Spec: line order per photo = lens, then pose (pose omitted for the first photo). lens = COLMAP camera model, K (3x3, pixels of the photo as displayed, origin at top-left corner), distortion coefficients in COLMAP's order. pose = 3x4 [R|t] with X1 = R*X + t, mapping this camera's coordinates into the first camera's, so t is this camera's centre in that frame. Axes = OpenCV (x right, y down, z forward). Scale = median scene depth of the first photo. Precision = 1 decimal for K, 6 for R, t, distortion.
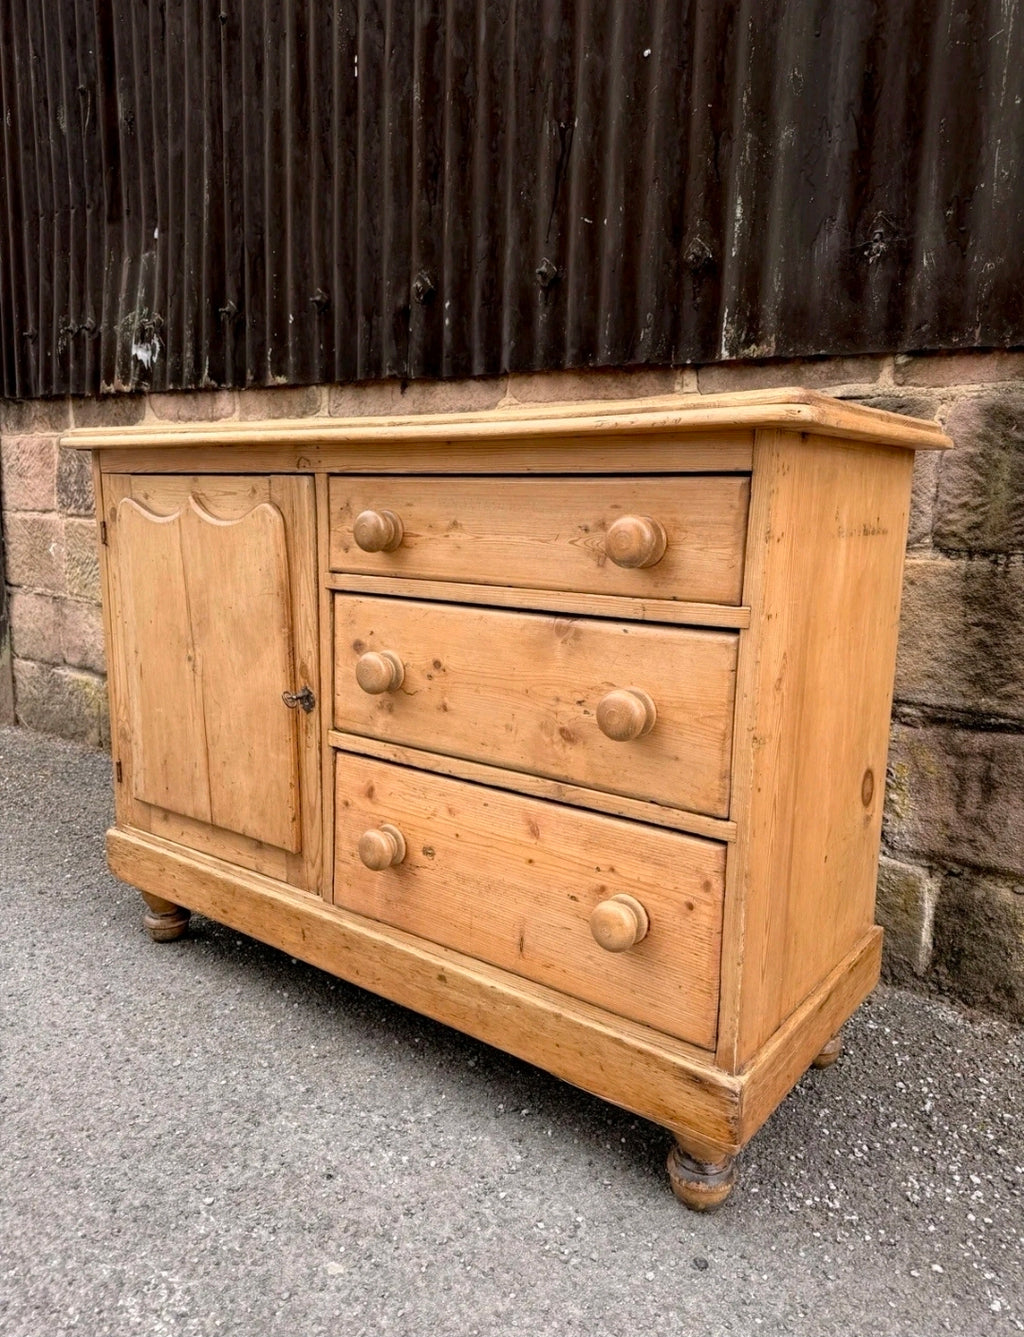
lens RADIAL K [[966.1, 0, 512.4], [0, 966.1, 673.8], [0, 0, 1]] dist [0.031198, -0.000275]
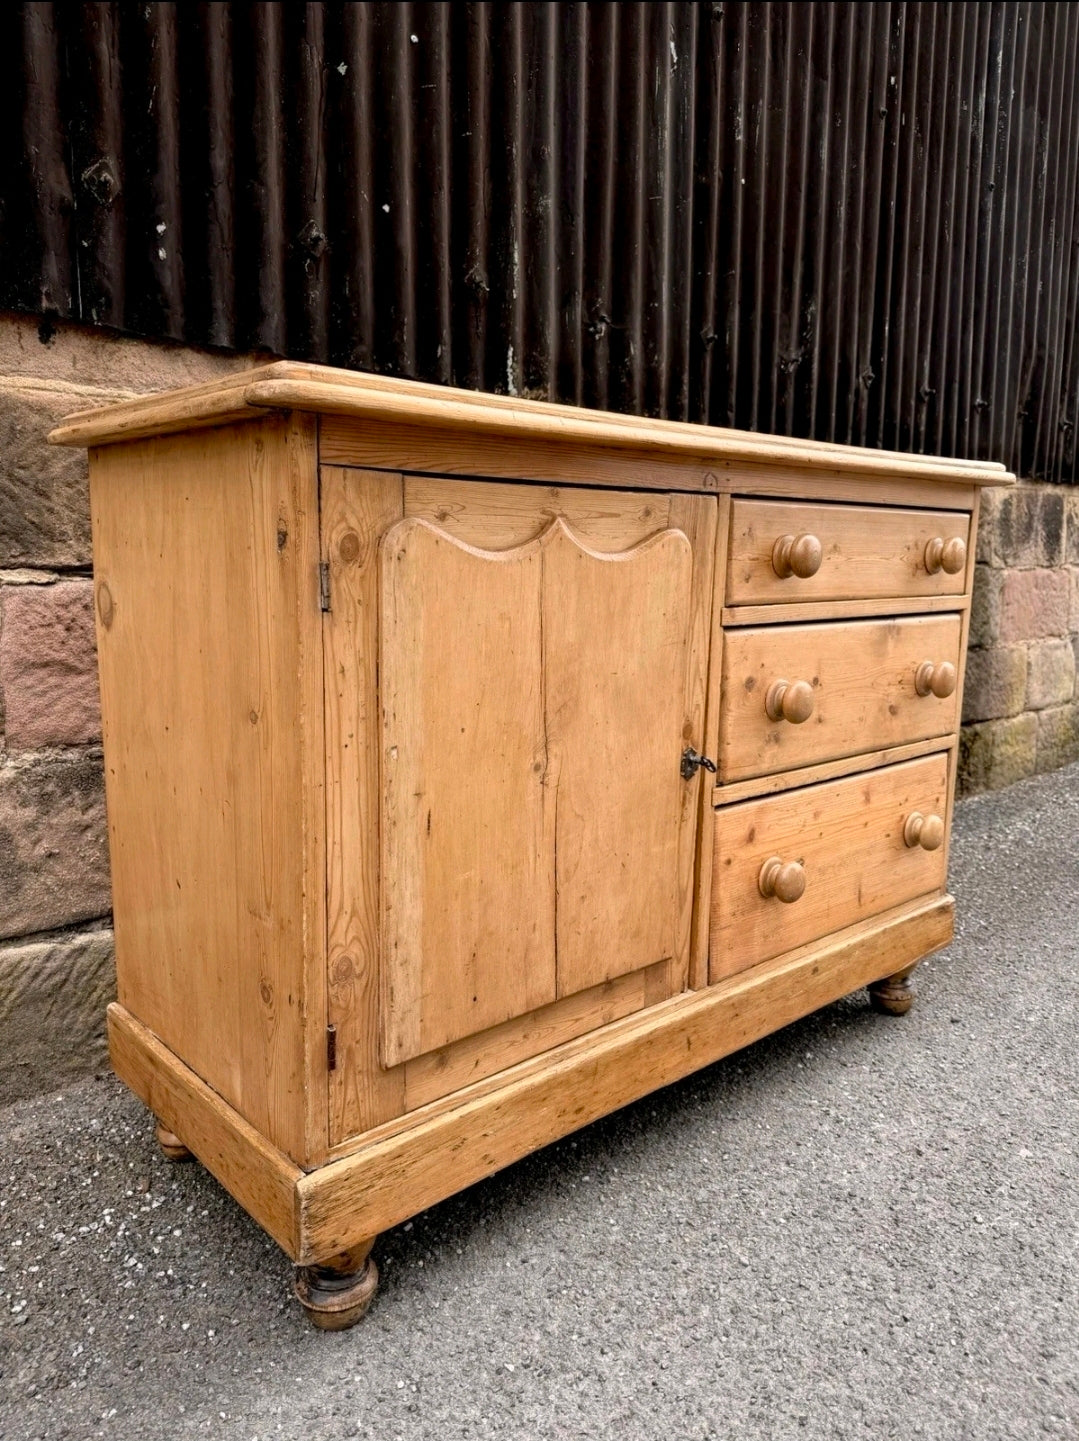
lens RADIAL K [[1027.9, 0, 545.7], [0, 1027.9, 727.0], [0, 0, 1]] dist [0.013168, -0.022704]
pose [[0.188201, -0.179221, 0.965640, -1.137987], [0.167458, 0.974668, 0.148259, -0.163953], [-0.967749, 0.133801, 0.213446, 0.966676]]
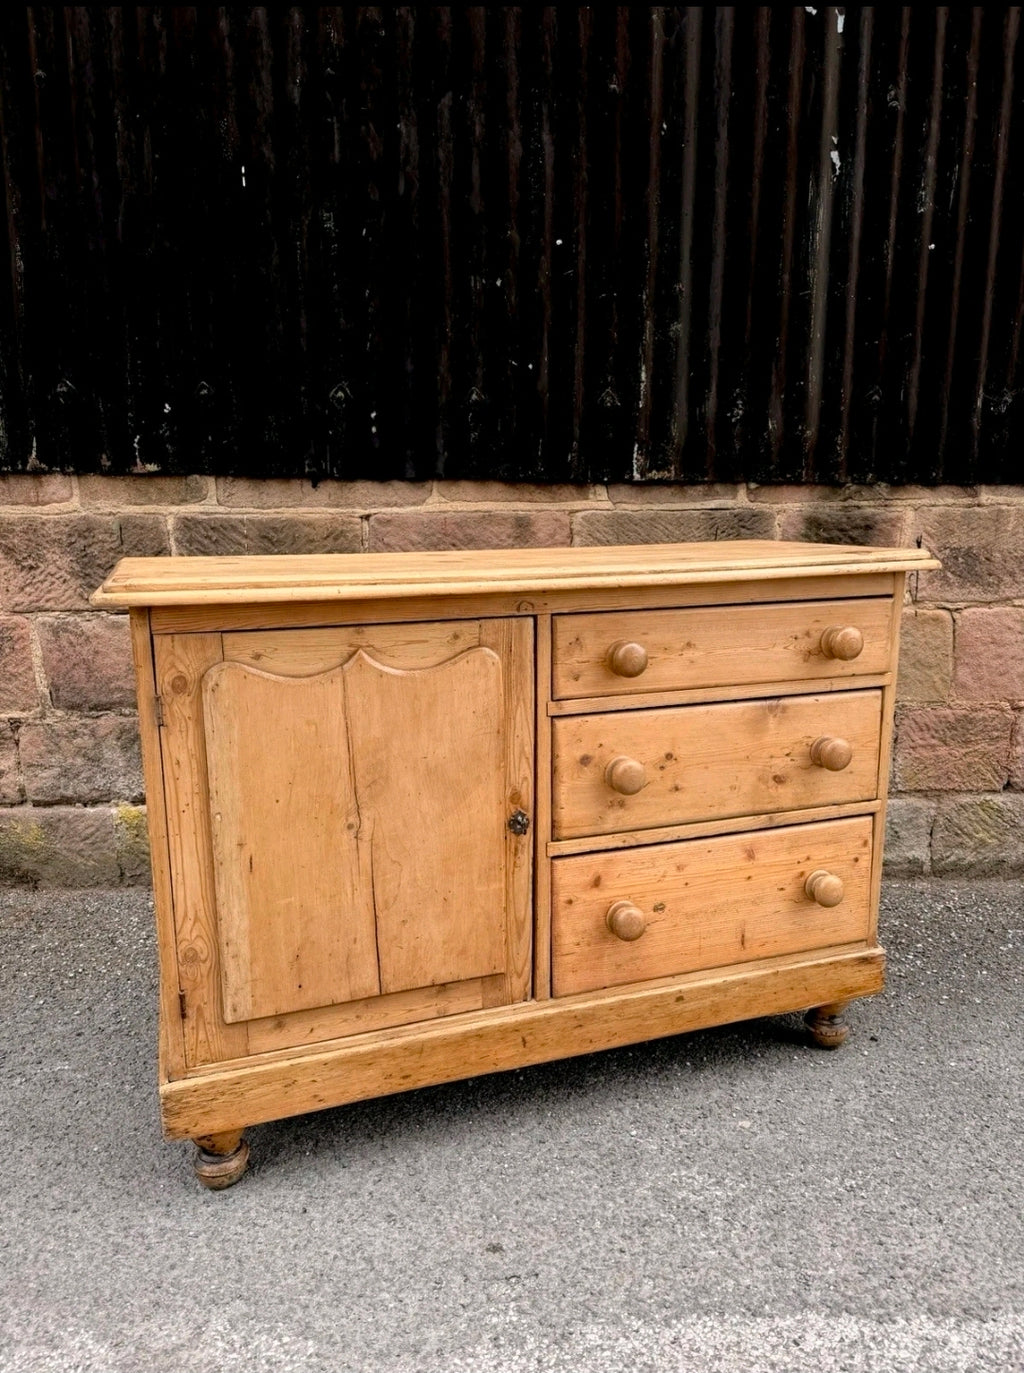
lens RADIAL K [[974.2, 0, 511.8], [0, 974.2, 696.2], [0, 0, 1]] dist [0.013005, -0.023972]
pose [[0.555443, -0.188741, 0.809852, -1.096913], [0.170054, 0.979100, 0.111552, -0.239310], [-0.813981, 0.075758, 0.575930, 0.400492]]
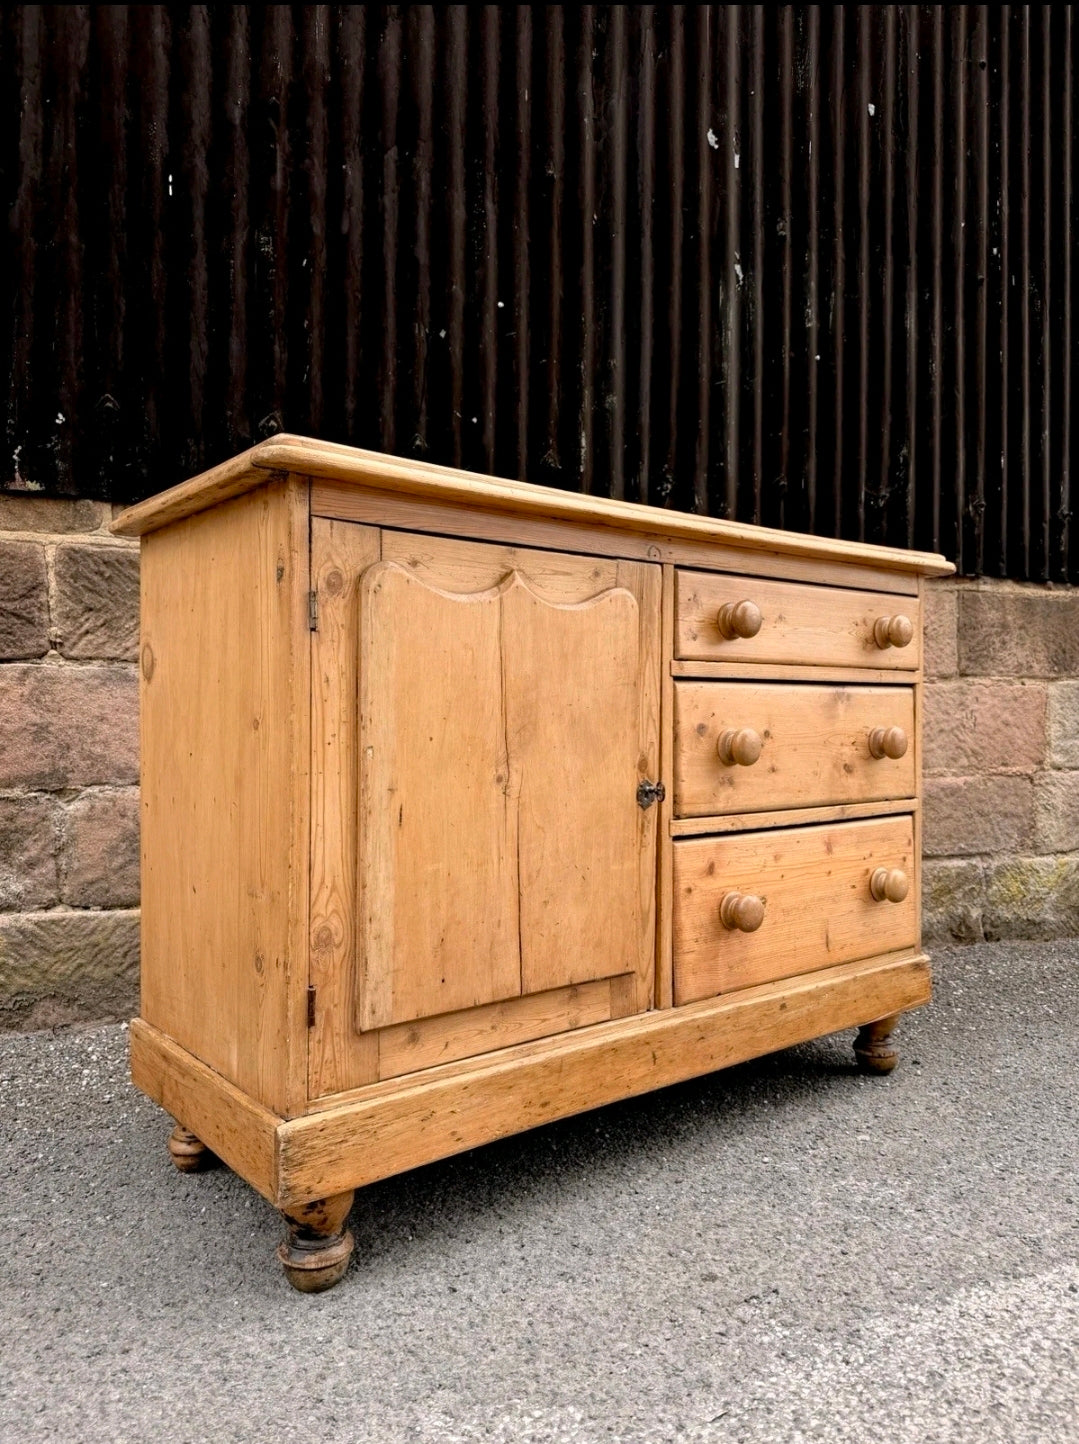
lens RADIAL K [[1030.1, 0, 545.7], [0, 1030.1, 728.5], [0, 0, 1]] dist [0.013168, -0.022704]
pose [[0.240537, -0.025235, 0.970312, -1.266415], [0.180791, 0.983333, -0.019244, -0.037388], [-0.953654, 0.180052, 0.241090, 0.875206]]
